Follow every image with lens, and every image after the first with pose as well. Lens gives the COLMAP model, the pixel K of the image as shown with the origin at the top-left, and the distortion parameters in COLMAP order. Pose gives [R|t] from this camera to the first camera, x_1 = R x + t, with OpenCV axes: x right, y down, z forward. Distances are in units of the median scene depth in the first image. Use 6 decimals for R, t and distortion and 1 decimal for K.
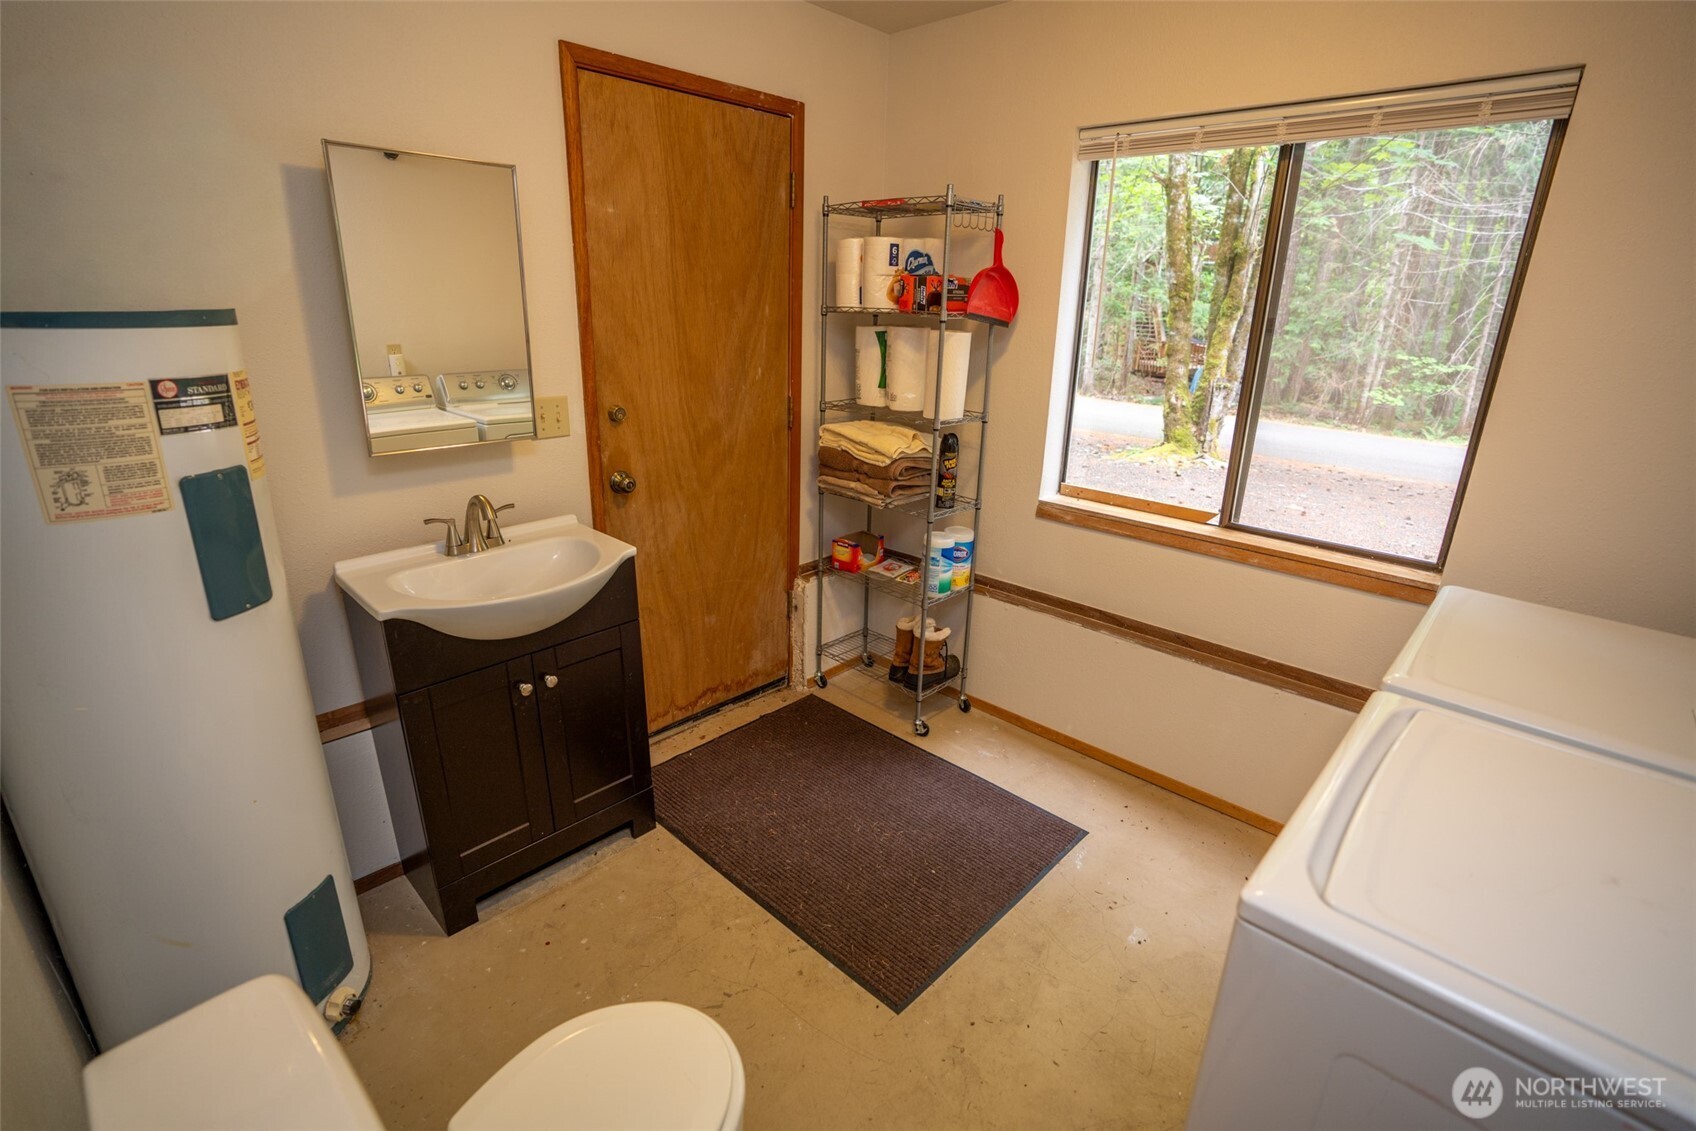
lens RADIAL K [[769.1, 0, 848.0], [0, 769.1, 565.5], [0, 0, 1]] dist [-0.015466, 0.000233]
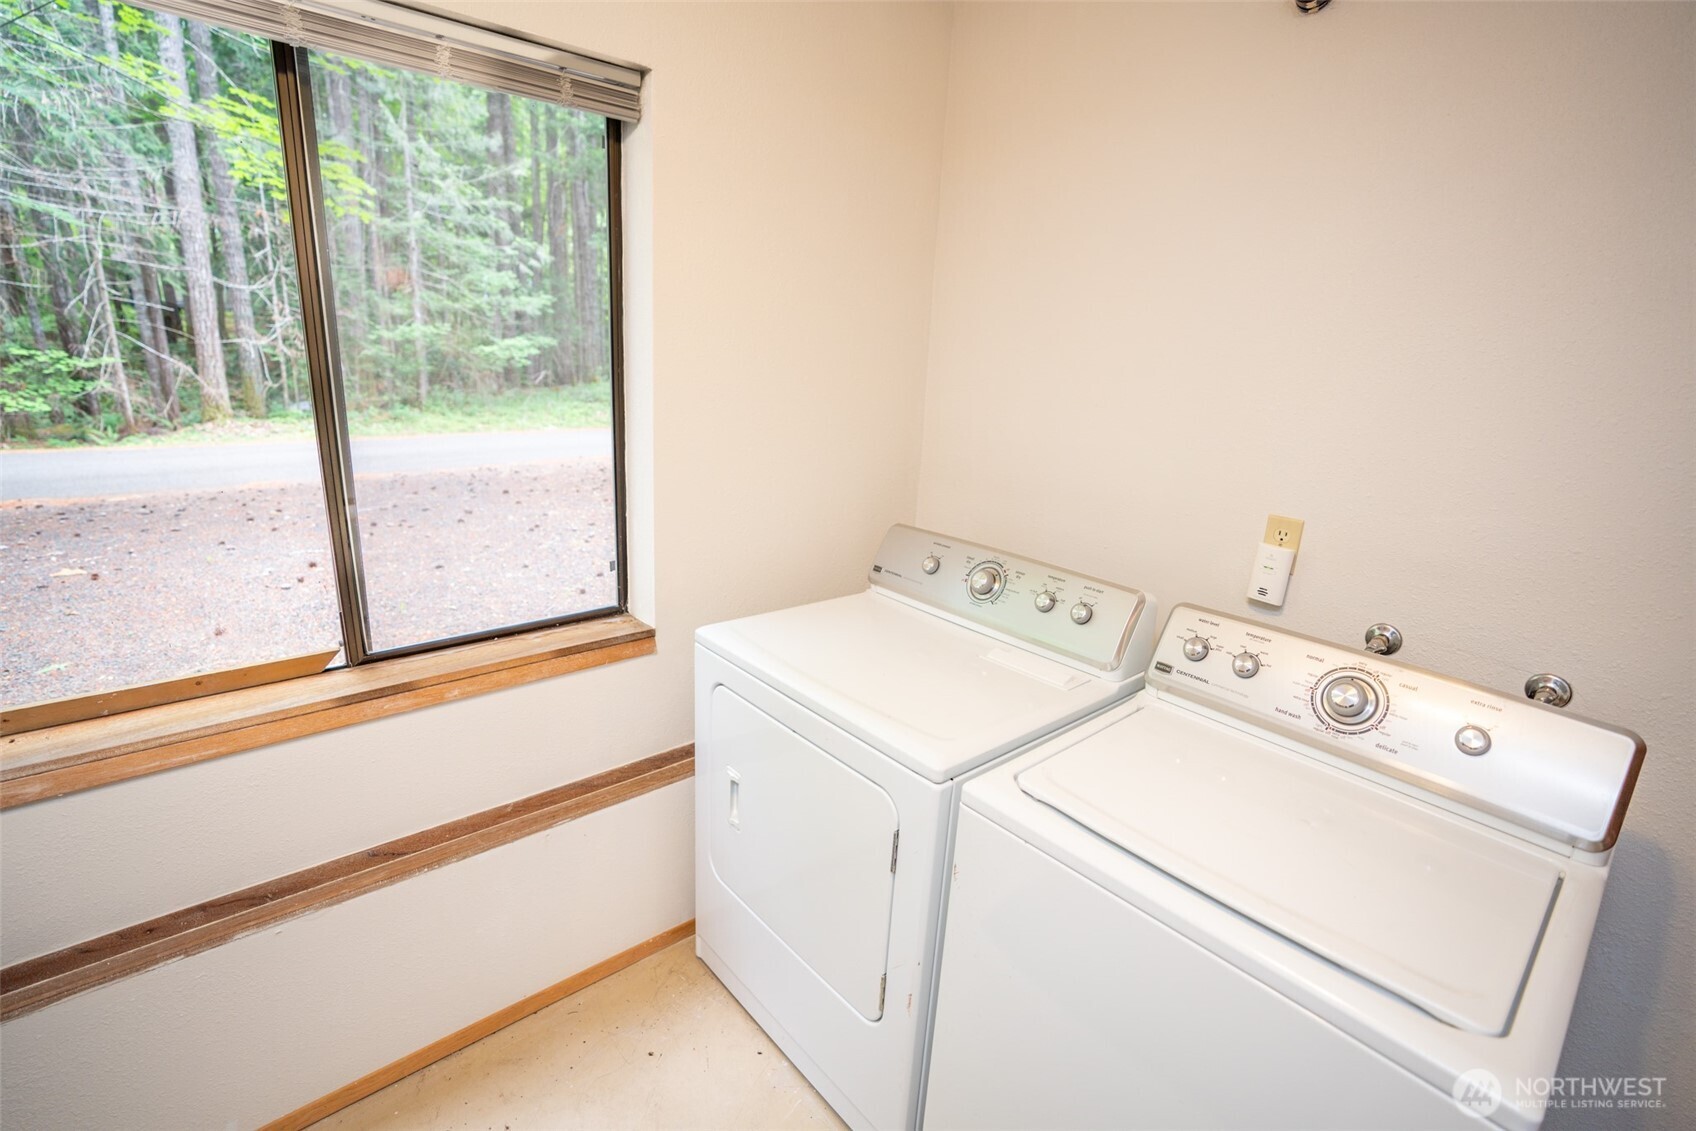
lens RADIAL K [[769.1, 0, 848.0], [0, 769.1, 565.5], [0, 0, 1]] dist [-0.015466, 0.000233]
pose [[0.105897, -0.292897, 0.950262, -0.014961], [0.274899, 0.927015, 0.255097, -0.059363], [-0.955624, 0.234212, 0.178686, 0.161960]]
